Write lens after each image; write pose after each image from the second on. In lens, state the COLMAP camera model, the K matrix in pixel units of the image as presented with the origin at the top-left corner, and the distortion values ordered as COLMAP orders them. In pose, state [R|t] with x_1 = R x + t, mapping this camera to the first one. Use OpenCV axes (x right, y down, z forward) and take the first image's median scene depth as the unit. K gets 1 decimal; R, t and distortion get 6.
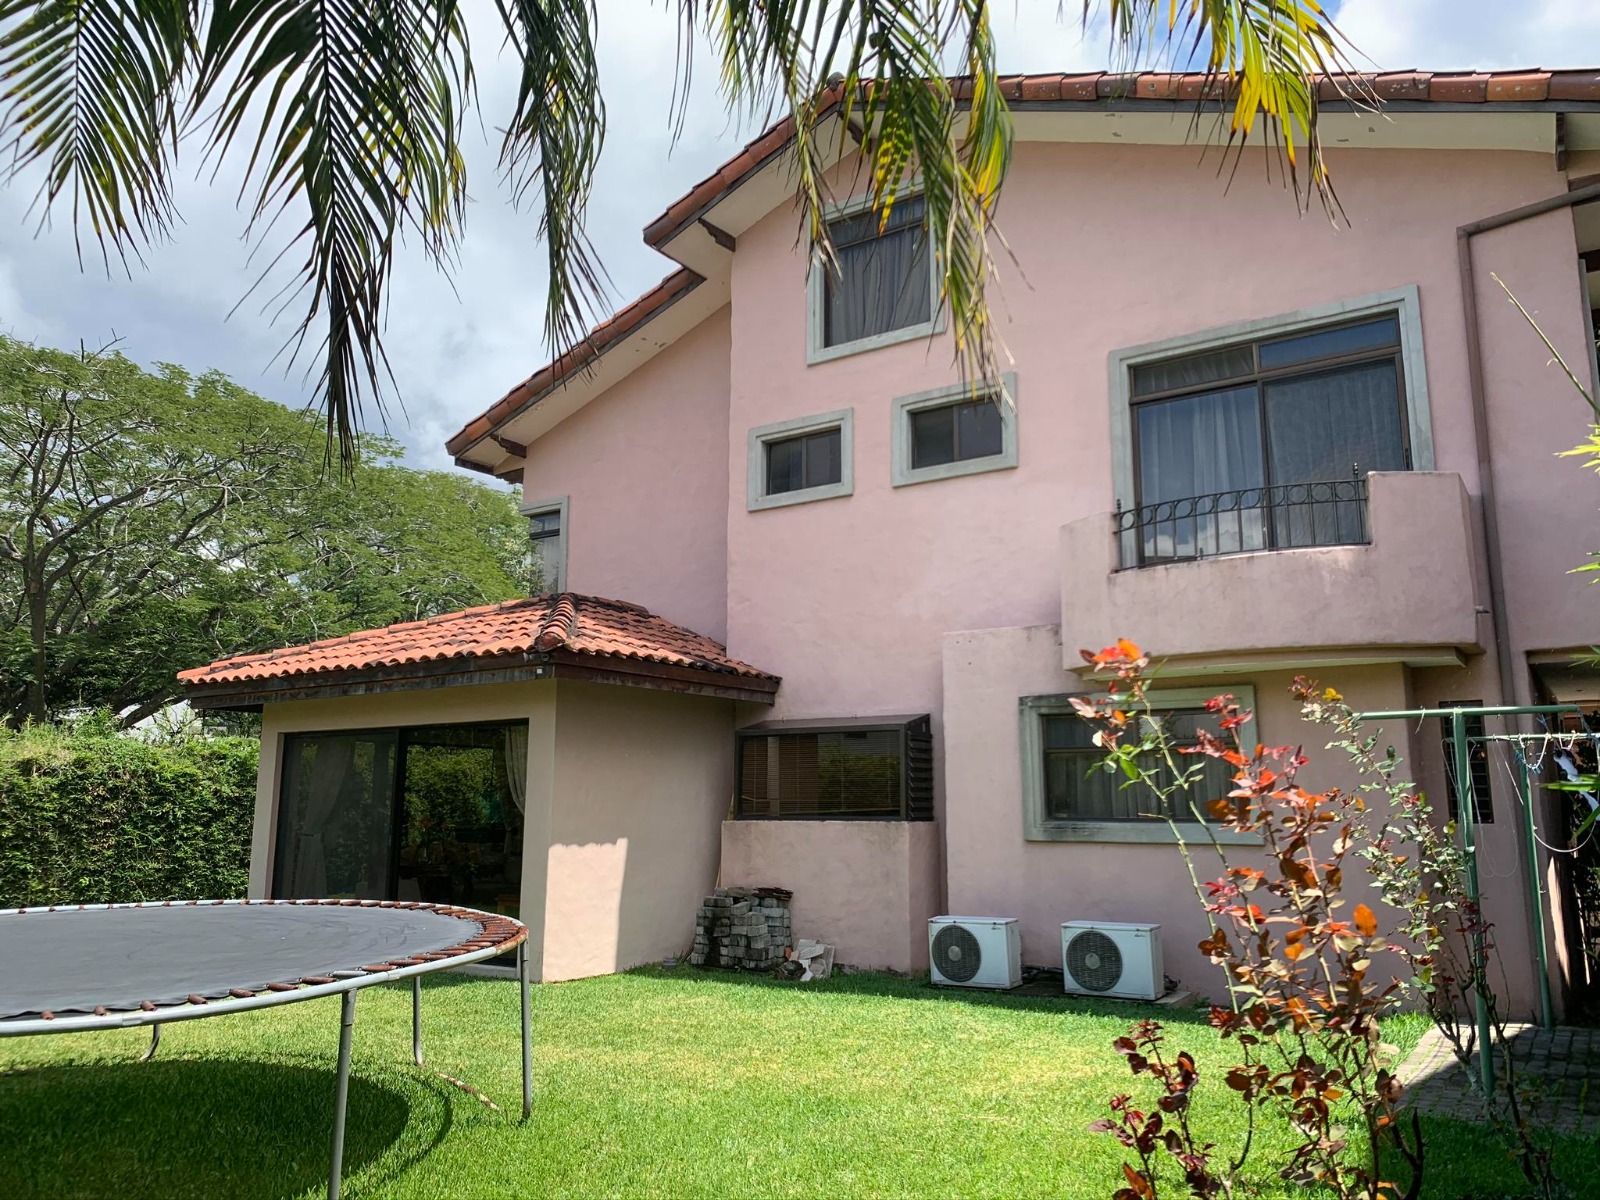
lens RADIAL K [[1223.1, 0, 803.0], [0, 1223.1, 597.1], [0, 0, 1]] dist [0.024665, -0.023651]
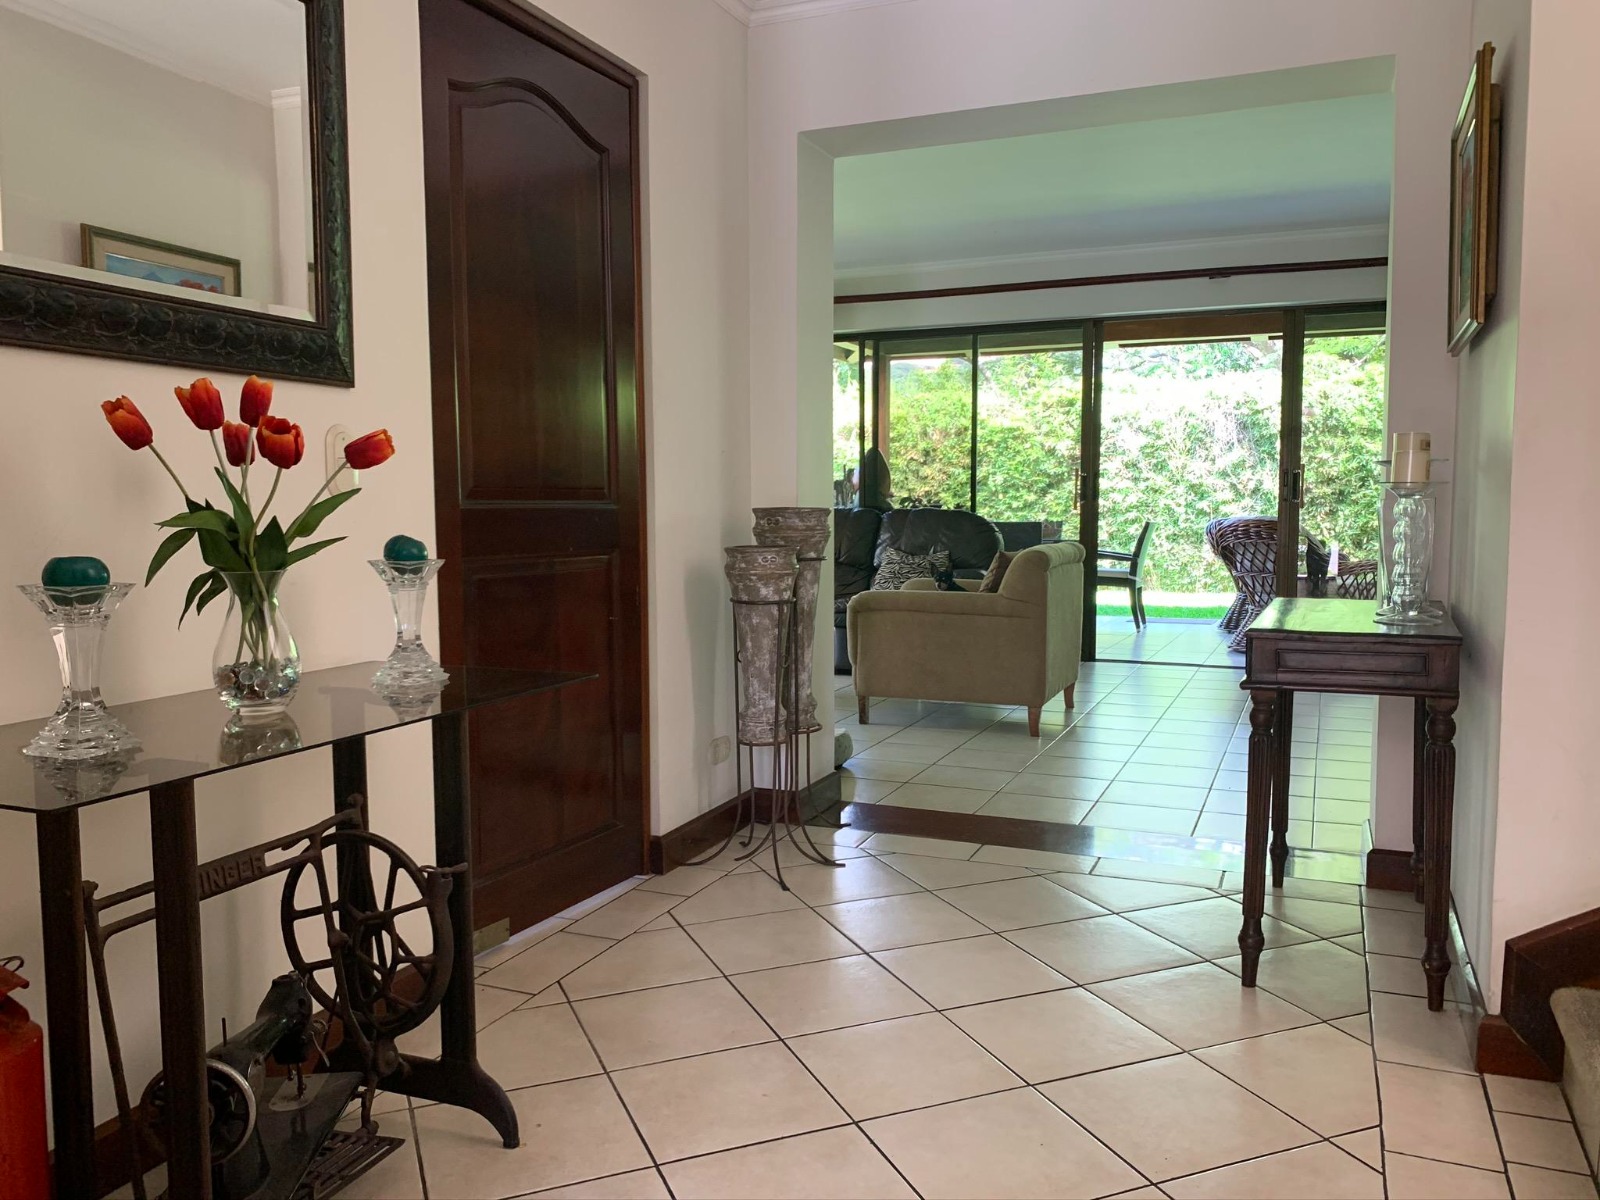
lens RADIAL K [[1223.1, 0, 800.6], [0, 1223.1, 601.8], [0, 0, 1]] dist [0.024665, -0.023651]
pose [[0.205946, 0.076734, -0.975550, 0.262357], [0.175461, 0.977869, 0.113957, 0.147376], [0.962704, -0.194640, 0.187924, 0.742441]]
